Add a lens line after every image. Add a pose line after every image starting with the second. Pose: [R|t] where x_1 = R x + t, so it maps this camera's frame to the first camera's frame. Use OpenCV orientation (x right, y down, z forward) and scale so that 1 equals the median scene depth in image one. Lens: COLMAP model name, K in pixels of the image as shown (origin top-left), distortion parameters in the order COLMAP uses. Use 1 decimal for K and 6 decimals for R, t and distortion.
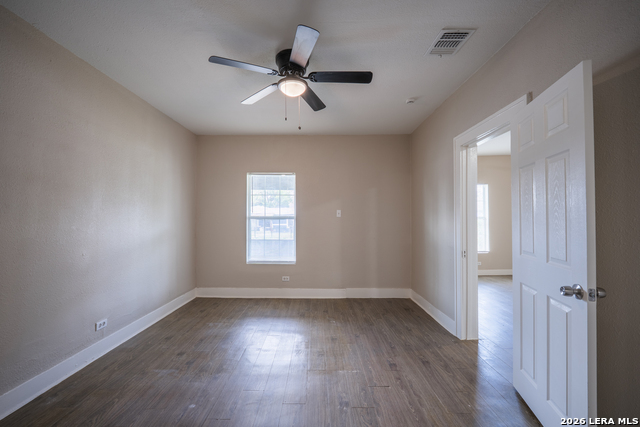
lens RADIAL K [[265.5, 0, 314.4], [0, 265.5, 215.0], [0, 0, 1]] dist [-0.012014, -0.000197]
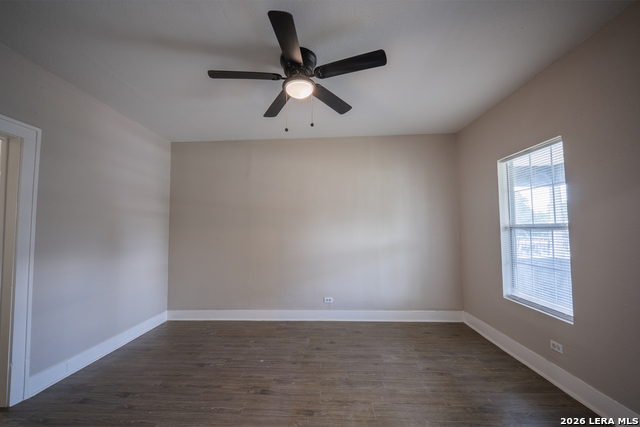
lens RADIAL K [[265.5, 0, 314.4], [0, 265.5, 215.0], [0, 0, 1]] dist [-0.012014, -0.000197]
pose [[-0.031251, -0.051749, -0.998171, 0.562392], [0.023197, 0.998352, -0.052485, 0.003859], [0.999242, -0.024795, -0.029999, 0.741300]]
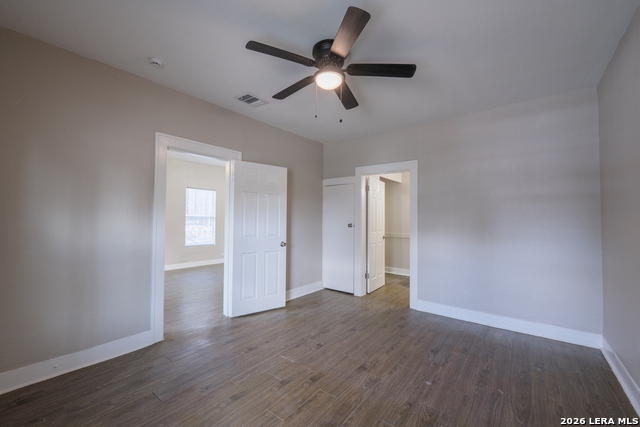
lens RADIAL K [[265.5, 0, 314.4], [0, 265.5, 215.0], [0, 0, 1]] dist [-0.012014, -0.000197]
pose [[-0.784668, 0.005558, 0.619891, -0.432158], [-0.014313, 0.999531, -0.027079, 0.018726], [-0.619751, -0.030120, -0.784220, 1.220543]]
